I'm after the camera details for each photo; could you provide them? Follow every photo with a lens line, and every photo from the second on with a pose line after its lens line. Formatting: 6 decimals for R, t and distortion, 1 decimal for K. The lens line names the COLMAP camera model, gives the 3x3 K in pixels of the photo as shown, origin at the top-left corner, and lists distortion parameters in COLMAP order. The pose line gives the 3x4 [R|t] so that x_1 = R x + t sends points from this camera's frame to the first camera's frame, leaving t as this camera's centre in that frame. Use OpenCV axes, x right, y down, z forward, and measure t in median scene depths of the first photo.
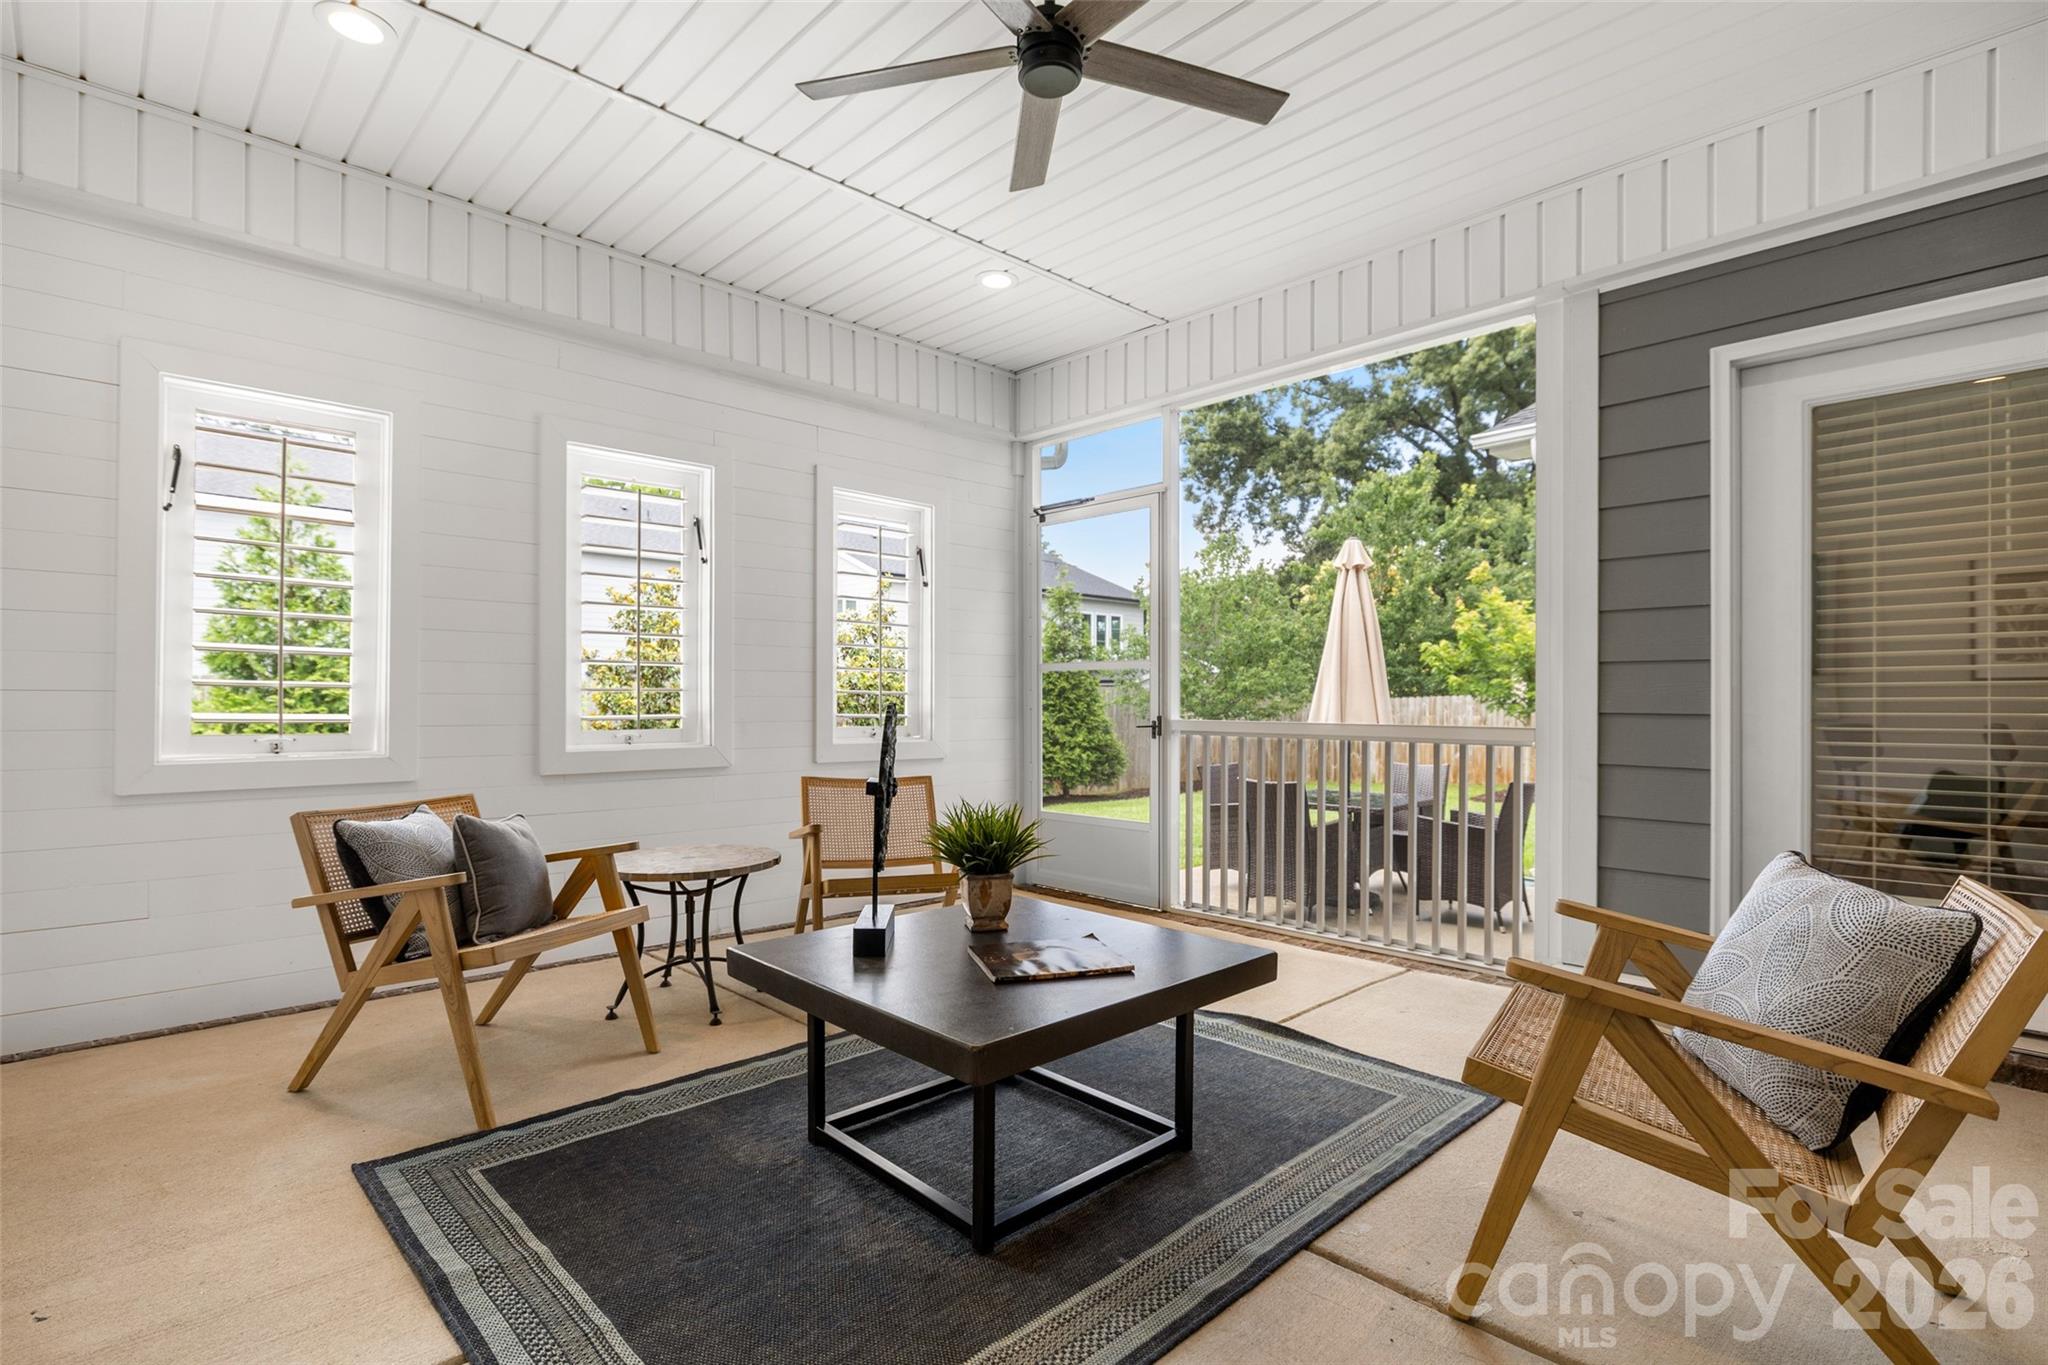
lens RADIAL K [[989.0, 0, 1024.0], [0, 989.0, 682.5], [0, 0, 1]] dist [-0.002409, -0.000219]
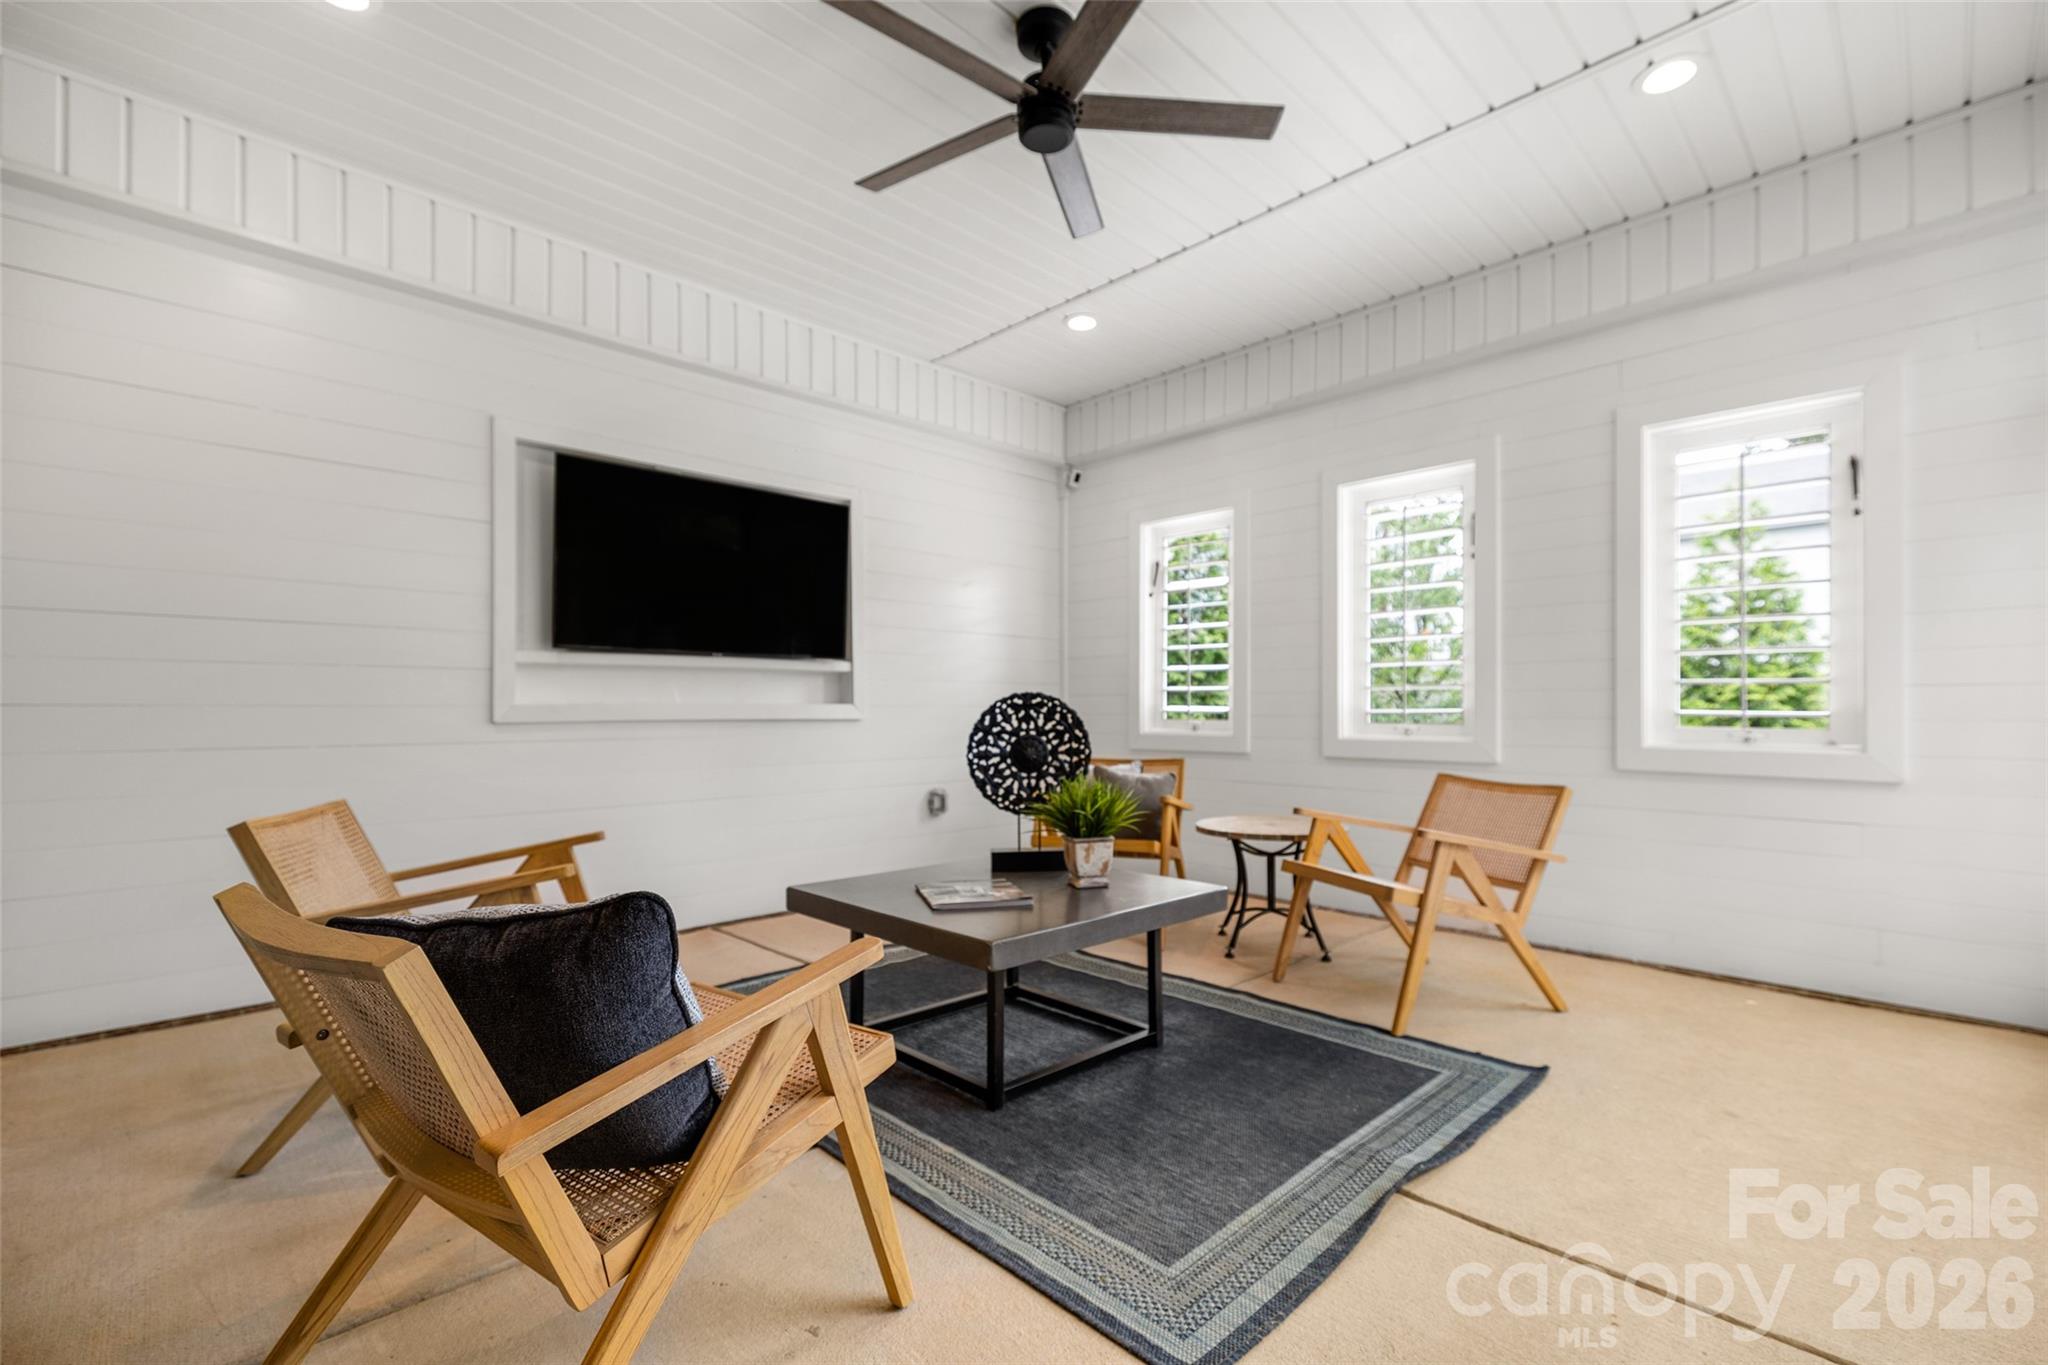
lens RADIAL K [[893.7, 0, 1024.1], [0, 893.7, 711.6], [0, 0, 1]] dist [-0.000419, -0.000104]
pose [[0.005024, 0.006172, -0.999968, 0.736028], [0.025040, 0.999667, 0.006296, 0.021799], [0.999674, -0.025071, 0.004868, 0.674162]]
